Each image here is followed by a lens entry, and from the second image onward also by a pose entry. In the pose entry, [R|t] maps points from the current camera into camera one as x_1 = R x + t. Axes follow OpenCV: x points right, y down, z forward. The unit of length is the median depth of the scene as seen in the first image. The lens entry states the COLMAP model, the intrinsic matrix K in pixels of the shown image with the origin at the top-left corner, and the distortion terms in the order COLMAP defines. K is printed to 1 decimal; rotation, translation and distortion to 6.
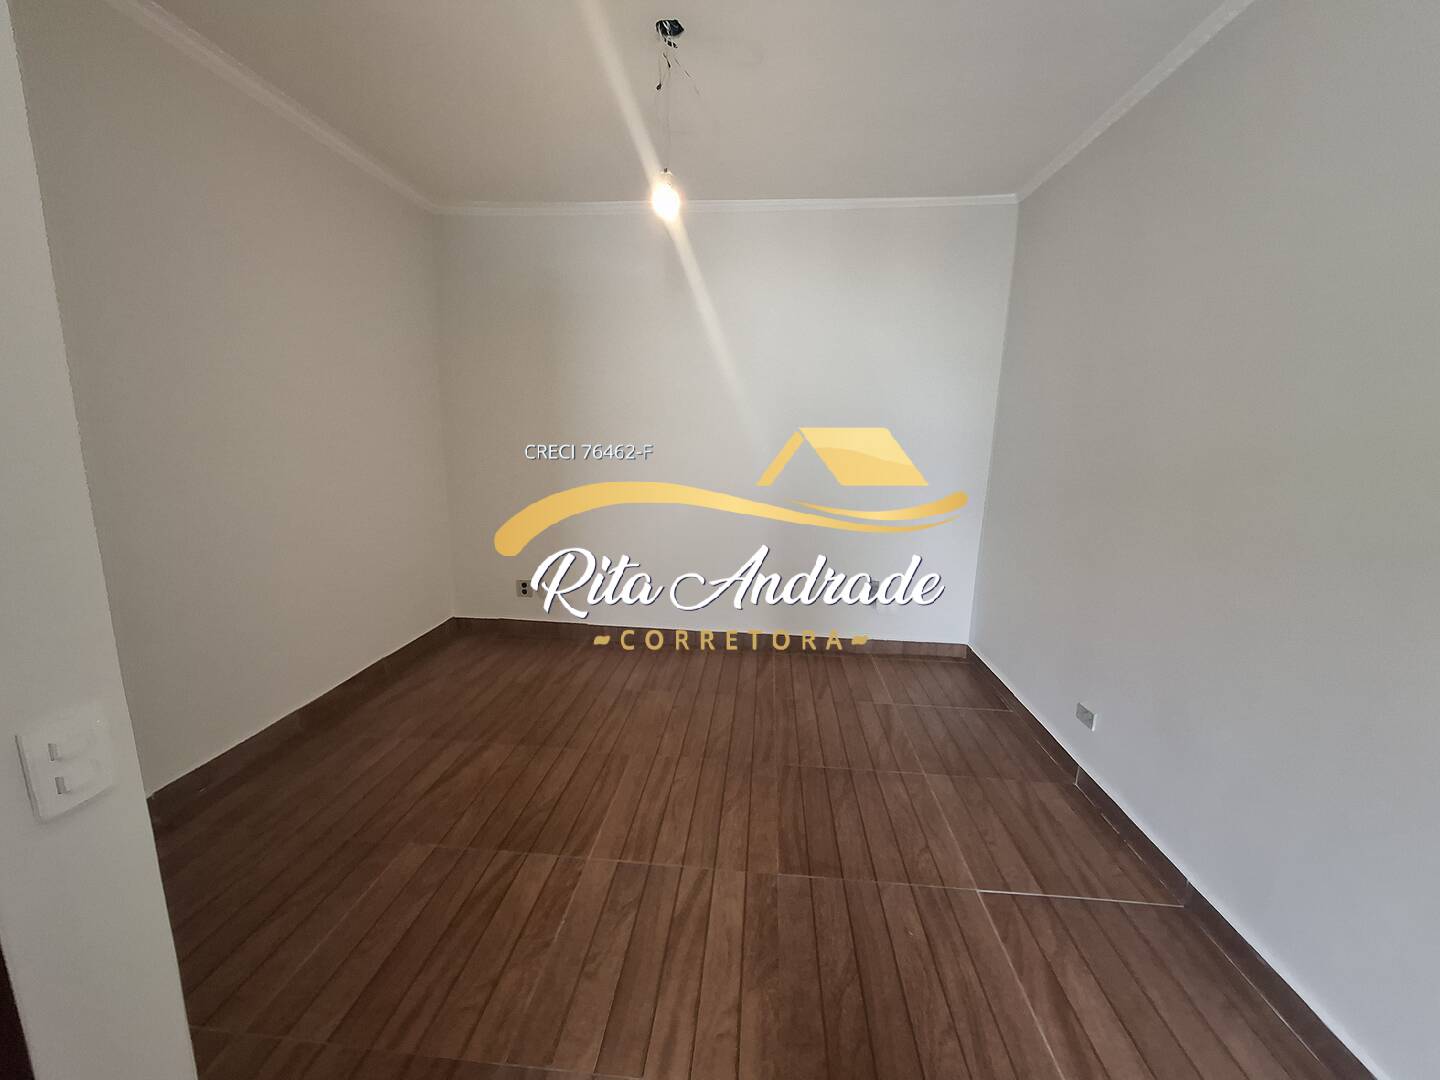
lens RADIAL K [[568.1, 0, 720.7], [0, 568.1, 534.3], [0, 0, 1]] dist [-0.004815, 0.001272]
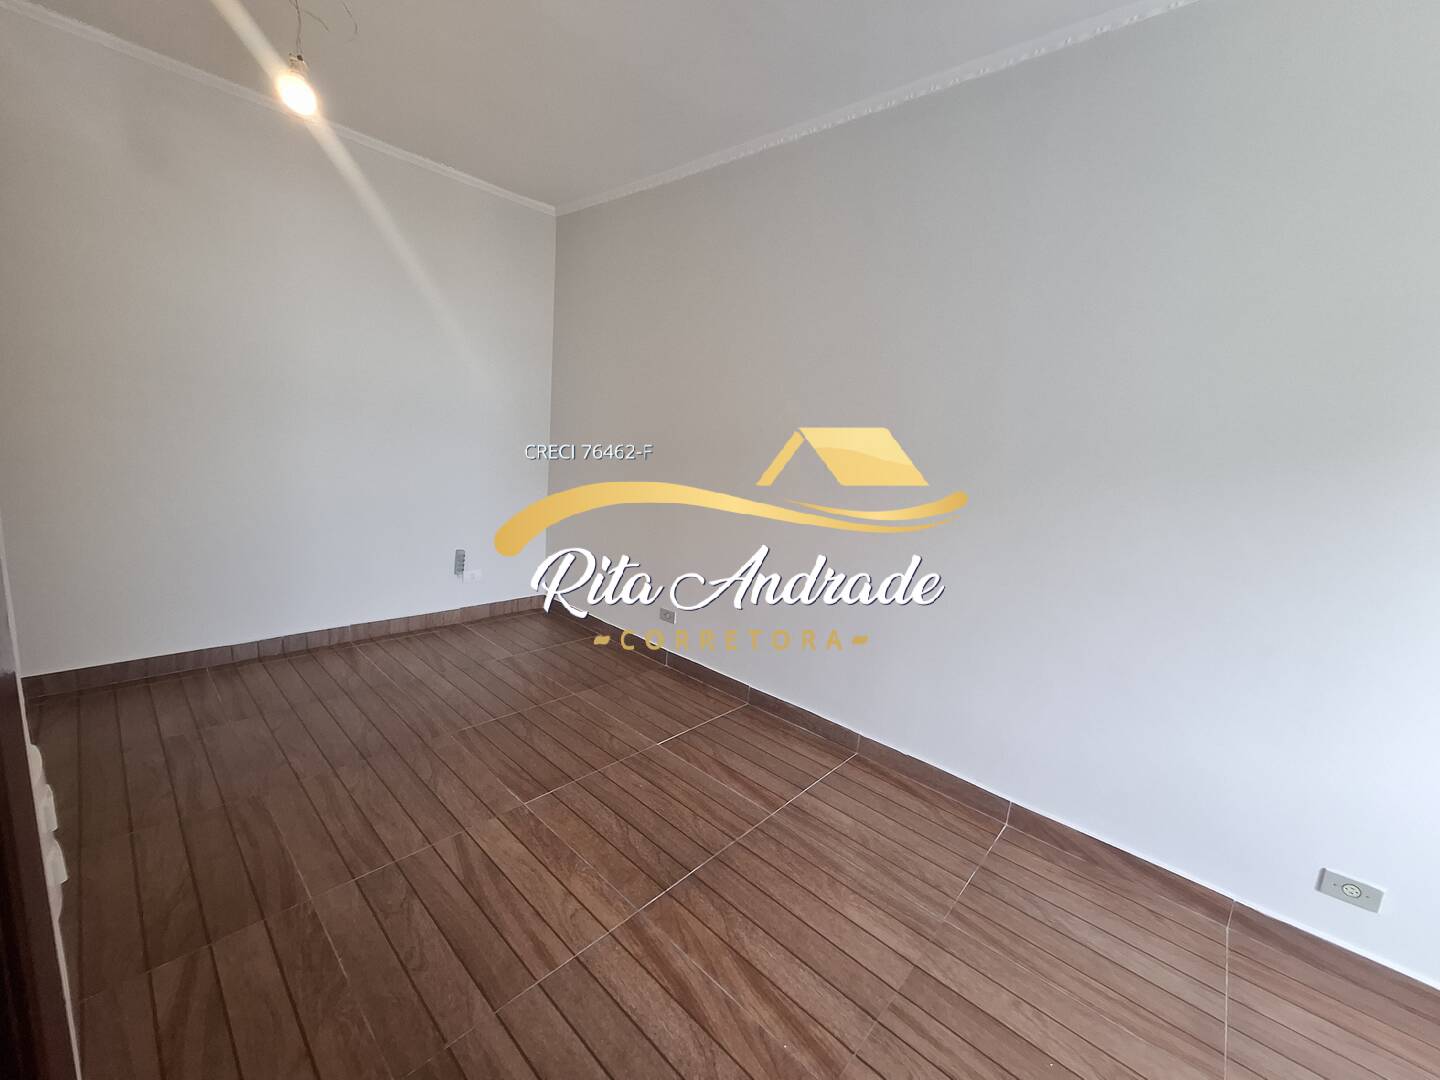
lens RADIAL K [[568.1, 0, 716.0], [0, 568.1, 537.1], [0, 0, 1]] dist [-0.004815, 0.001272]
pose [[0.611604, -0.103177, 0.784408, -0.474918], [0.074026, 0.994573, 0.073102, 0.034740], [-0.787693, 0.013357, 0.615923, 0.027696]]
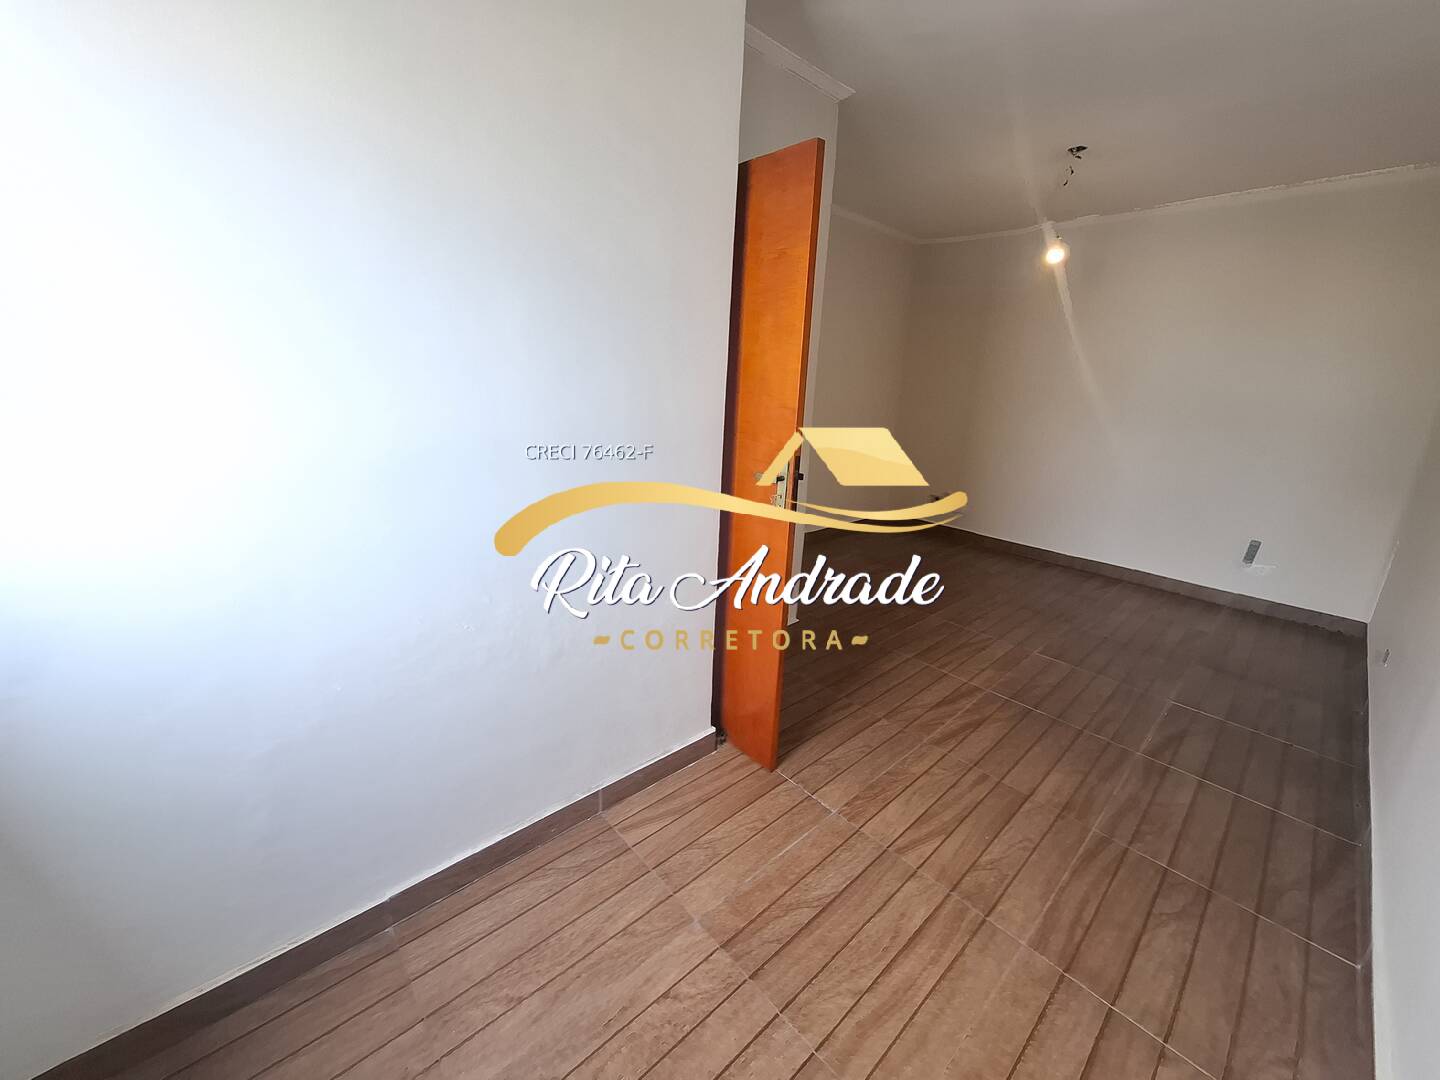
lens RADIAL K [[568.1, 0, 731.0], [0, 568.1, 540.8], [0, 0, 1]] dist [-0.004815, 0.001272]
pose [[0.744071, 0.209870, -0.634281, 0.436351], [-0.156632, 0.977718, 0.139762, 0.164944], [0.649480, -0.004644, 0.760365, -0.925223]]
